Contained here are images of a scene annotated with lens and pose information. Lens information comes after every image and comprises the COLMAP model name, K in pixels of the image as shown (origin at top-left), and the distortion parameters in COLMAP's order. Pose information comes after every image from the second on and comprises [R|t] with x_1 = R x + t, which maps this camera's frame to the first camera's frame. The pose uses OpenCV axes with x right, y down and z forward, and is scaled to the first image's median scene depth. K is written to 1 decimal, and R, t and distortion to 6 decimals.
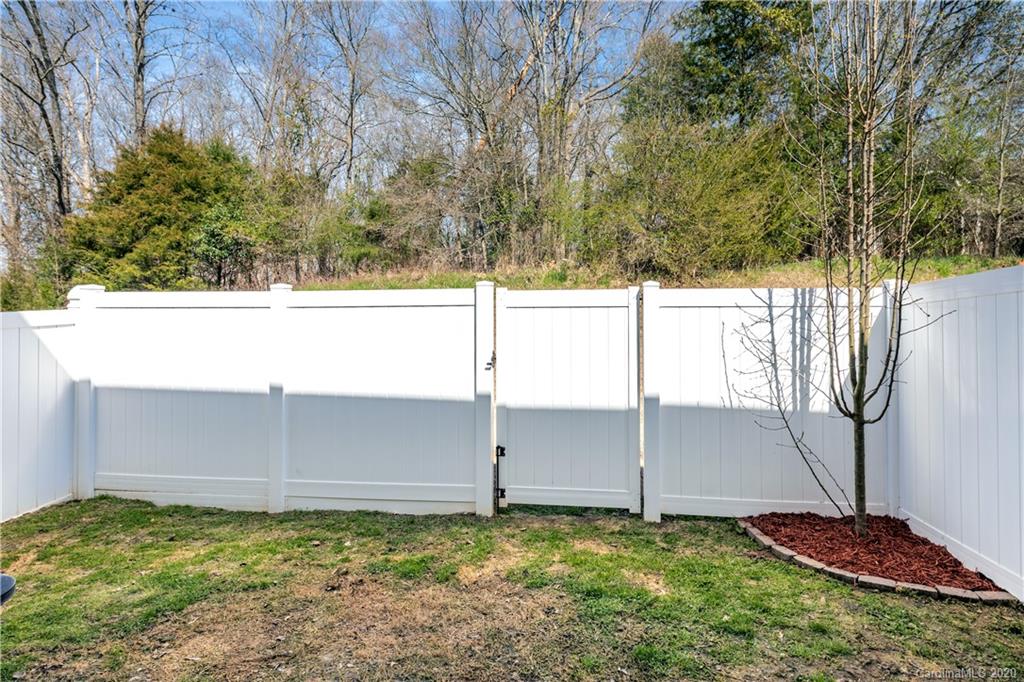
lens RADIAL K [[517.1, 0, 512.3], [0, 517.1, 285.5], [0, 0, 1]] dist [-0.003009, -0.000693]
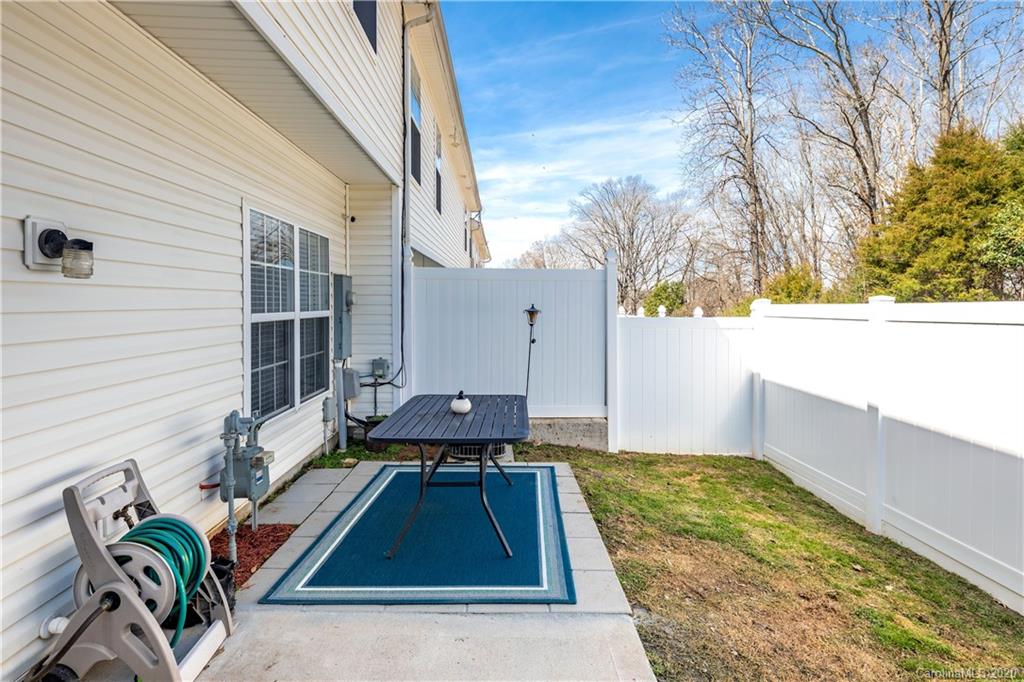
lens RADIAL K [[493.7, 0, 520.9], [0, 493.7, 317.9], [0, 0, 1]] dist [-0.003148, -0.000709]
pose [[0.166223, 0.028257, -0.985683, 0.106978], [0.009322, 0.999500, 0.030225, 0.000863], [0.986044, -0.014213, 0.165877, 0.063998]]
